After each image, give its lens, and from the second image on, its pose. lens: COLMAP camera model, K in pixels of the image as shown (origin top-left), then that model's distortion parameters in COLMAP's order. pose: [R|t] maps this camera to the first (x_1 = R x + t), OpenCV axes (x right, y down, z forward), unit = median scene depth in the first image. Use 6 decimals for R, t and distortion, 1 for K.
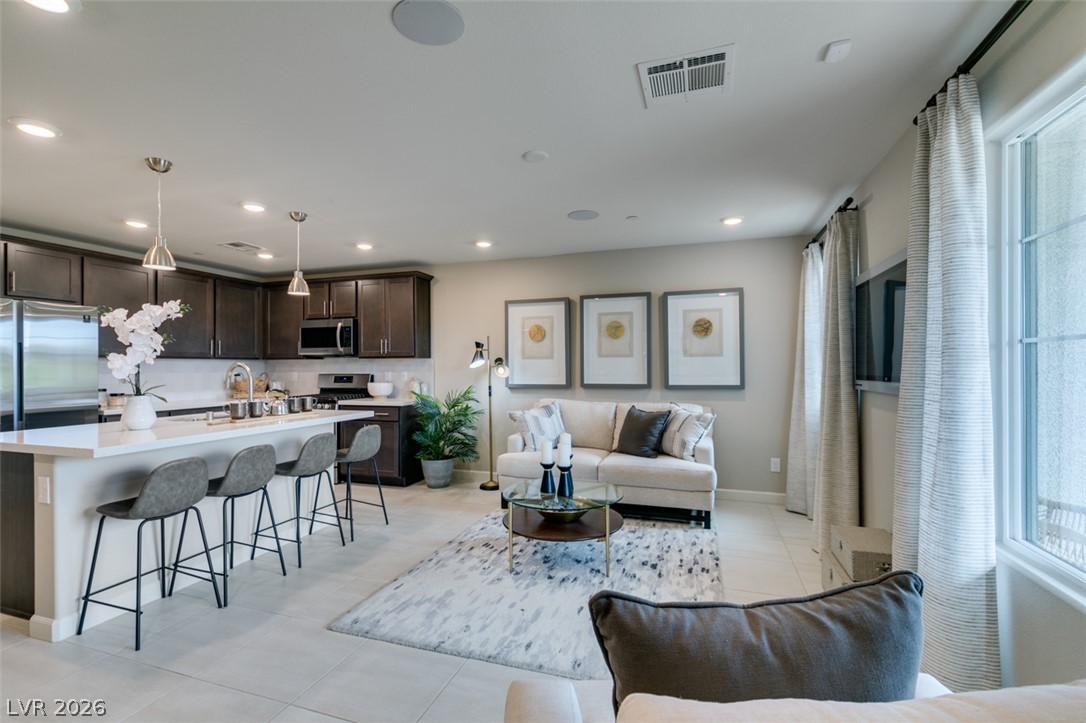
lens RADIAL K [[486.8, 0, 541.6], [0, 486.8, 363.7], [0, 0, 1]] dist [-0.000269, -0.001778]
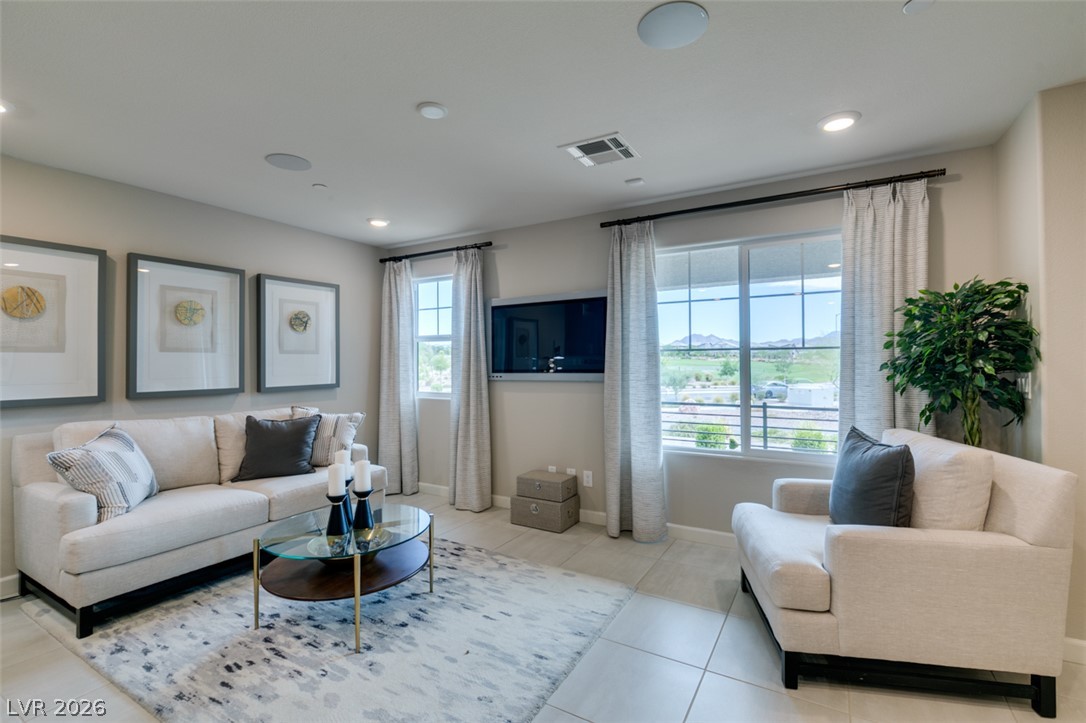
lens RADIAL K [[486.8, 0, 543.6], [0, 486.8, 356.2], [0, 0, 1]] dist [-0.000269, -0.001778]
pose [[0.208312, 0.014811, 0.977950, -0.521546], [0.000807, 0.999882, -0.015315, 0.004486], [-0.978062, 0.003979, 0.208276, 0.430864]]
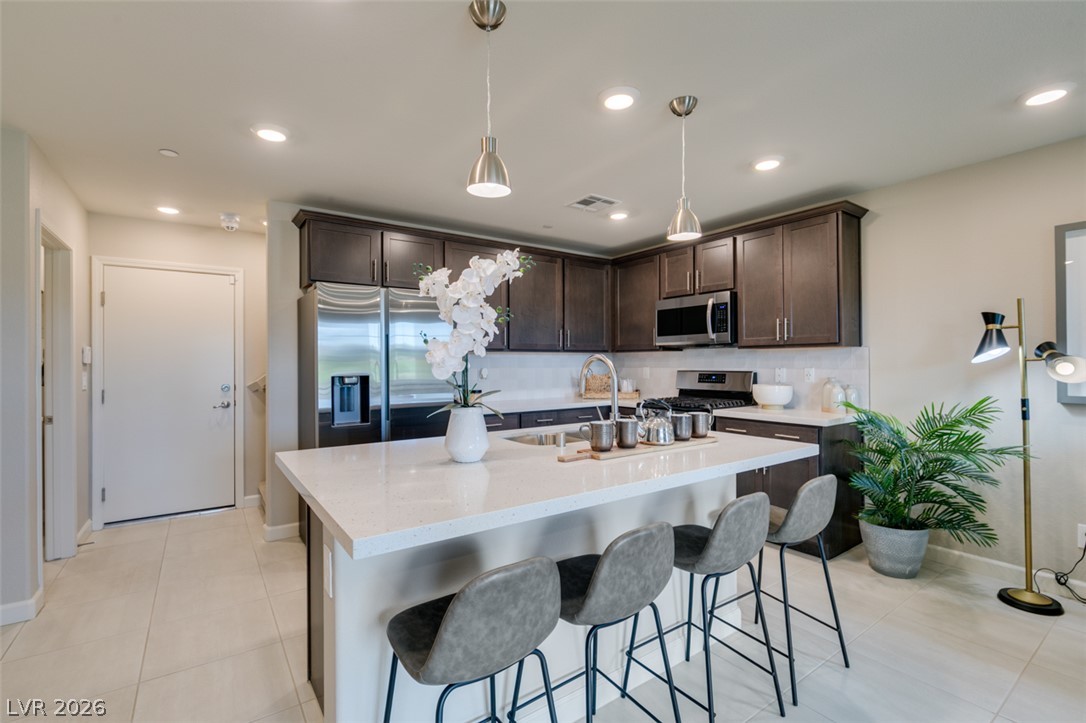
lens RADIAL K [[486.8, 0, 540.2], [0, 486.8, 361.5], [0, 0, 1]] dist [-0.000269, -0.001778]
pose [[0.804736, -0.000415, -0.593633, -0.264891], [0.004560, 0.999975, 0.005483, 0.003086], [0.593616, -0.007120, 0.804717, 0.384401]]
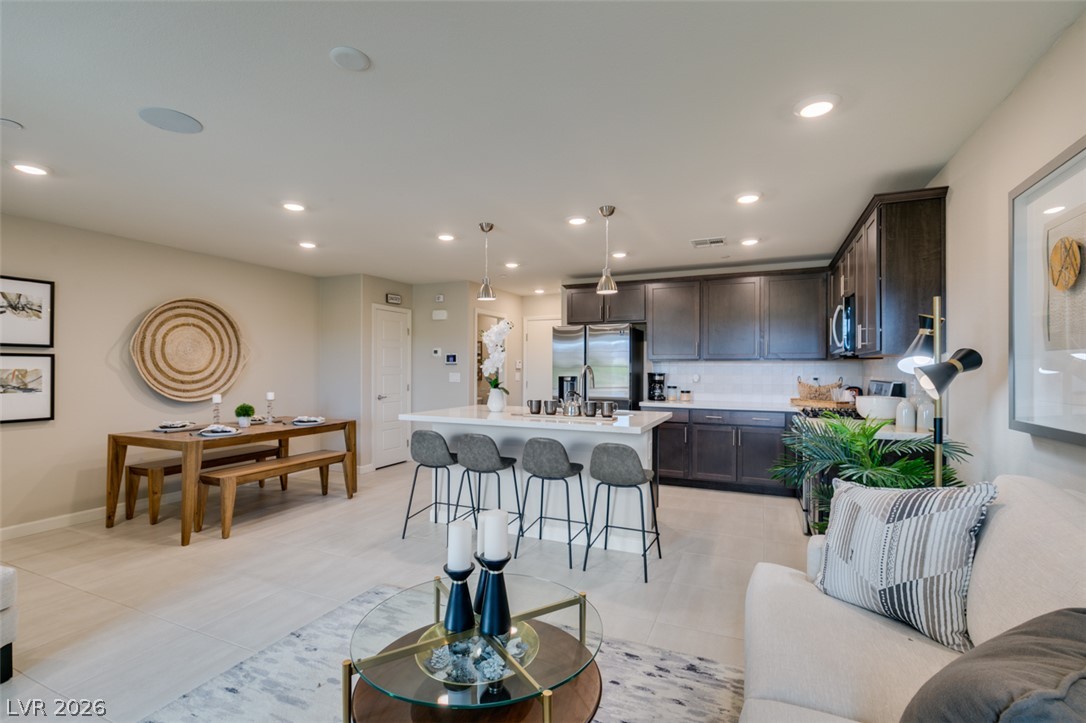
lens RADIAL K [[486.8, 0, 545.2], [0, 486.8, 369.3], [0, 0, 1]] dist [-0.000269, -0.001778]
pose [[-0.095838, 0.005764, -0.995380, 0.424114], [0.003436, 0.999979, 0.005459, 0.000589], [0.995391, -0.002897, -0.095856, 0.891295]]
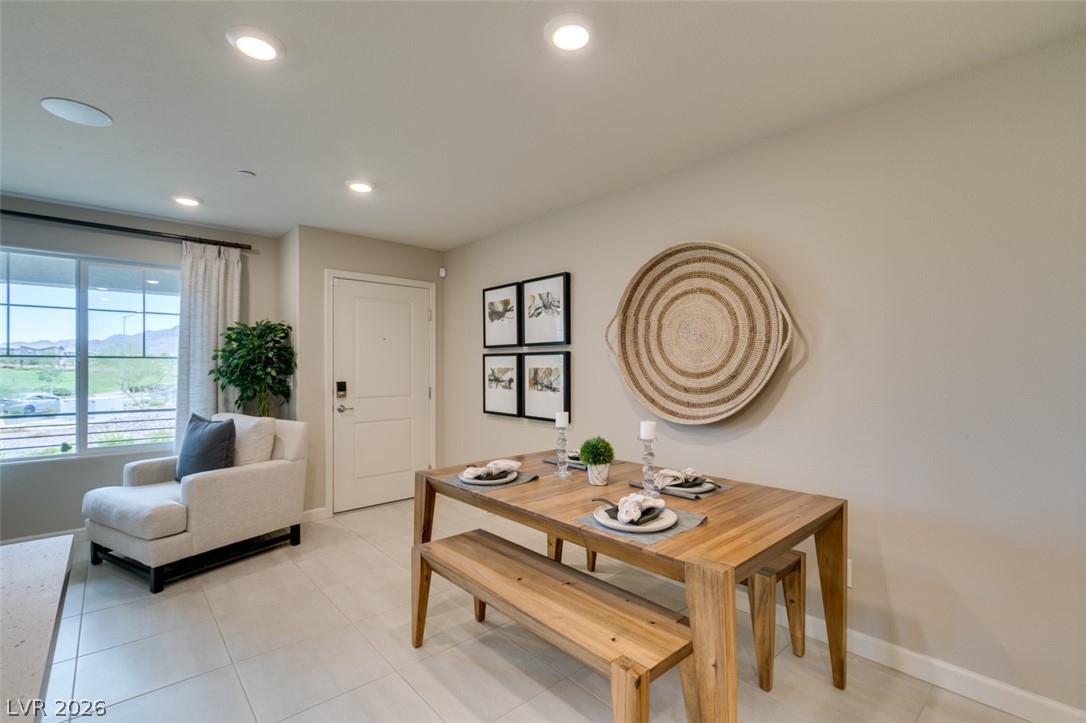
lens RADIAL K [[486.8, 0, 539.2], [0, 486.8, 366.0], [0, 0, 1]] dist [-0.000269, -0.001778]
pose [[-0.864097, 0.006287, 0.503286, -0.816706], [0.002098, 0.999958, -0.008888, 0.006633], [-0.503321, -0.006624, -0.864074, 0.619110]]
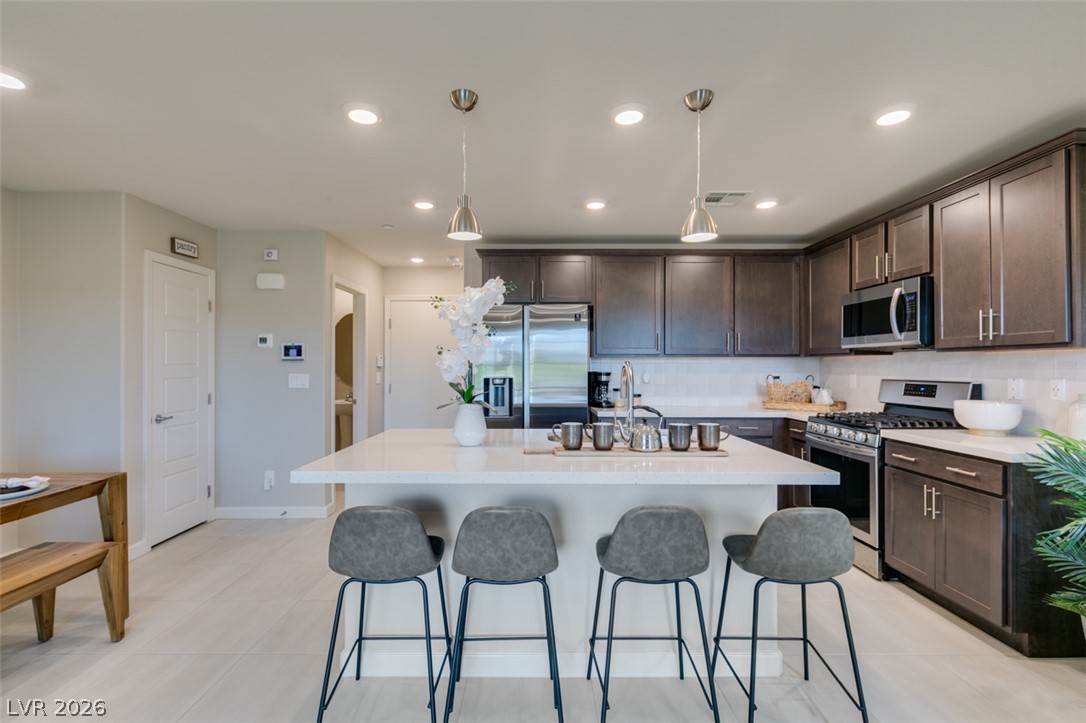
lens RADIAL K [[486.8, 0, 536.4], [0, 486.8, 365.7], [0, 0, 1]] dist [-0.000269, -0.001778]
pose [[0.313382, 0.003503, -0.949621, -0.020874], [0.003139, 0.999984, 0.004724, 0.000259], [0.949622, -0.004461, 0.313366, 0.591060]]
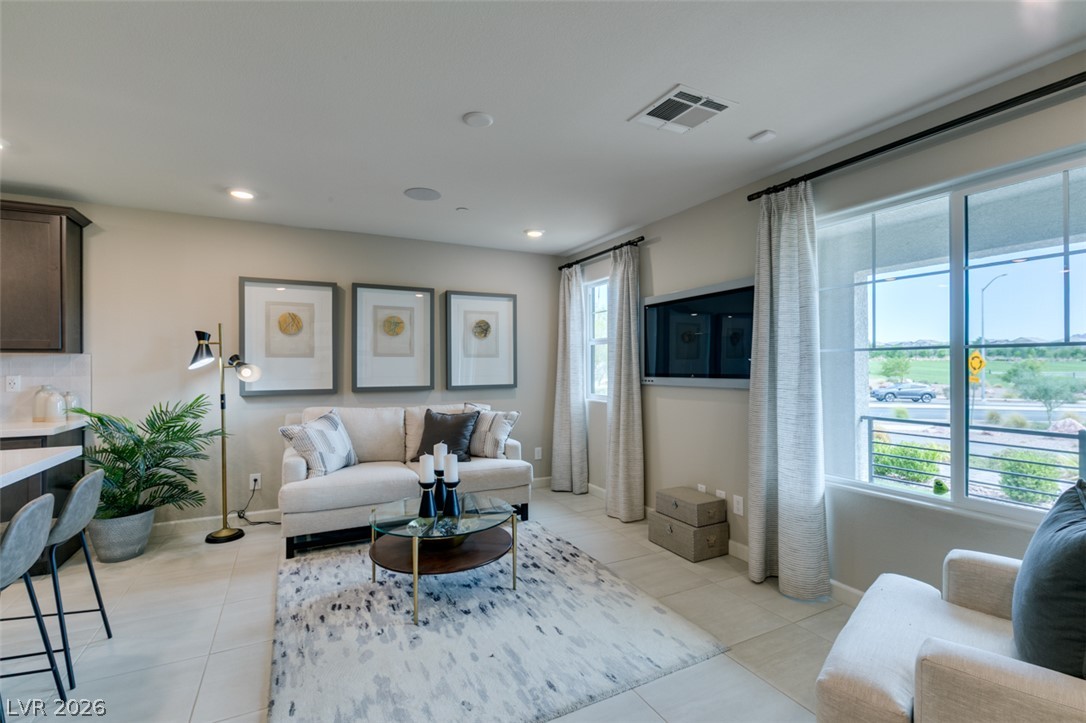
lens RADIAL K [[486.8, 0, 542.0], [0, 486.8, 362.9], [0, 0, 1]] dist [-0.000269, -0.001778]
pose [[0.700915, 0.006454, 0.713216, -0.360399], [-0.003633, 0.999978, -0.005478, 0.002692], [-0.713236, 0.001248, 0.700923, 0.216465]]
